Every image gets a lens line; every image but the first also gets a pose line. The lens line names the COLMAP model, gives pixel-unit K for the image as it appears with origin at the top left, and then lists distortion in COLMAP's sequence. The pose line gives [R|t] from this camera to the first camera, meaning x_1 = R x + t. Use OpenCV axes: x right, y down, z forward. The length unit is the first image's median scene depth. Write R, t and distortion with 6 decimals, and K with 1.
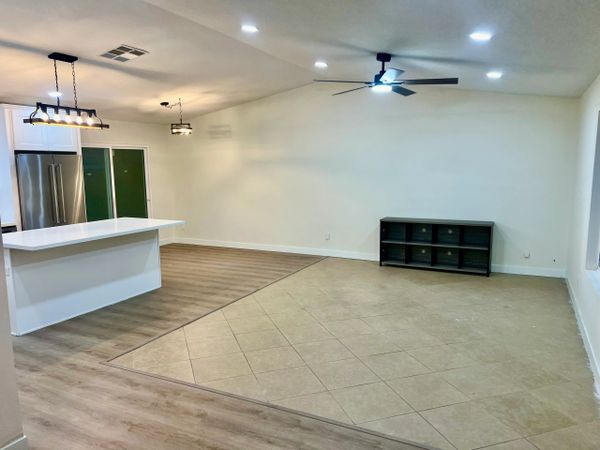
lens RADIAL K [[454.8, 0, 300.0], [0, 454.8, 225.0], [0, 0, 1]] dist [-0.009115, -0.004846]
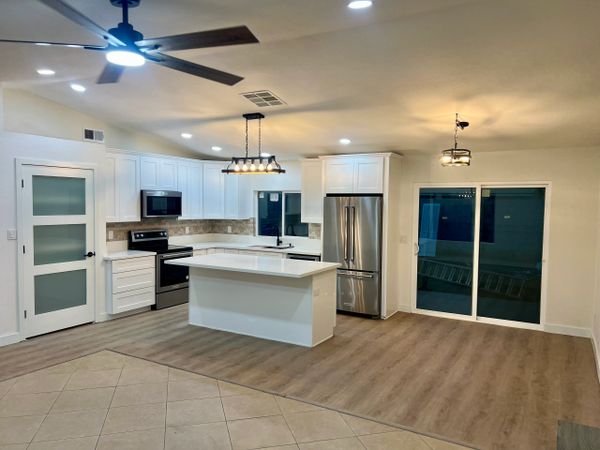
lens RADIAL K [[445.3, 0, 300.0], [0, 445.3, 225.0], [0, 0, 1]] dist [0.014971, -0.003887]
pose [[-0.056108, 0.063519, -0.996402, 0.655439], [-0.143839, 0.987049, 0.071023, -0.188095], [0.988009, 0.147306, -0.046245, 1.213581]]
